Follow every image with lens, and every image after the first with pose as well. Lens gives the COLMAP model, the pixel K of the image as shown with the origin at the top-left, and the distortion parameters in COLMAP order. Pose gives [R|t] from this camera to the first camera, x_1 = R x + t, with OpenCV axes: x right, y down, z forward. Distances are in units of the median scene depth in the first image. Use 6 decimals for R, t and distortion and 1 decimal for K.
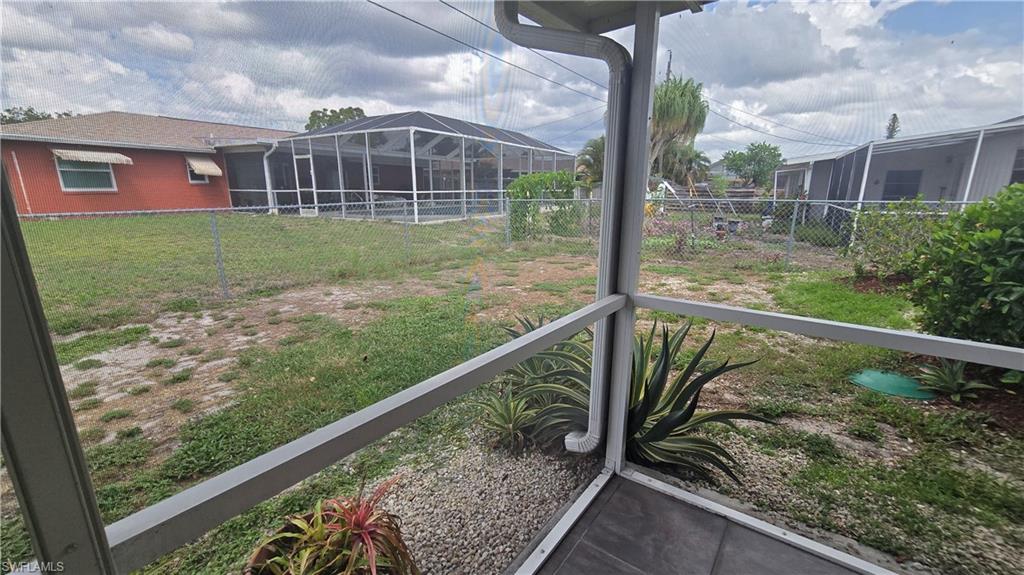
lens RADIAL K [[422.4, 0, 512.6], [0, 422.4, 295.8], [0, 0, 1]] dist [-0.007217, -0.000385]
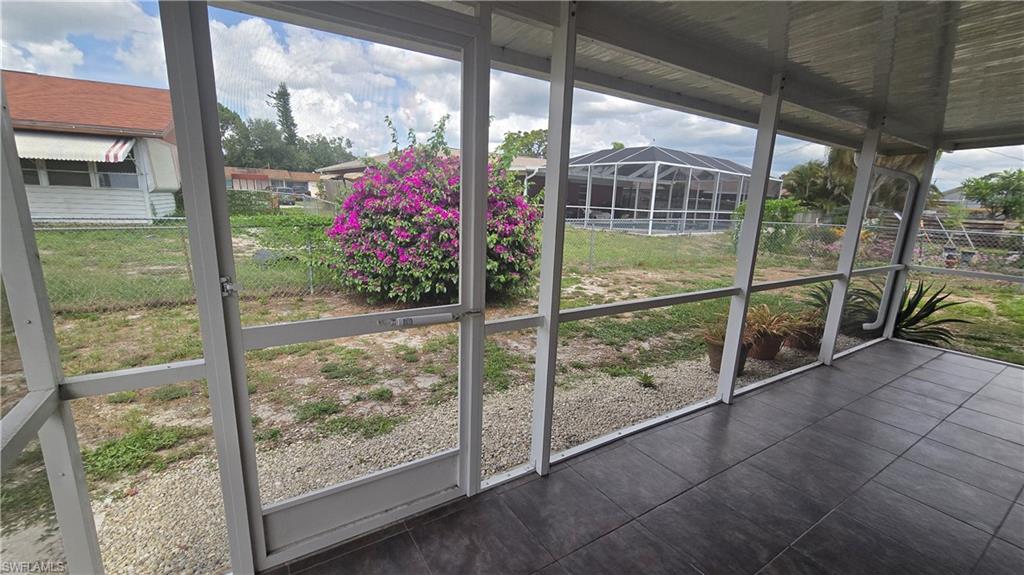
lens RADIAL K [[422.4, 0, 512.6], [0, 422.4, 295.8], [0, 0, 1]] dist [-0.007217, -0.000385]
pose [[0.935442, 0.110057, -0.335911, -0.150273], [-0.120772, 0.992618, -0.011107, 0.068824], [0.332209, 0.050959, 0.941828, -0.304415]]
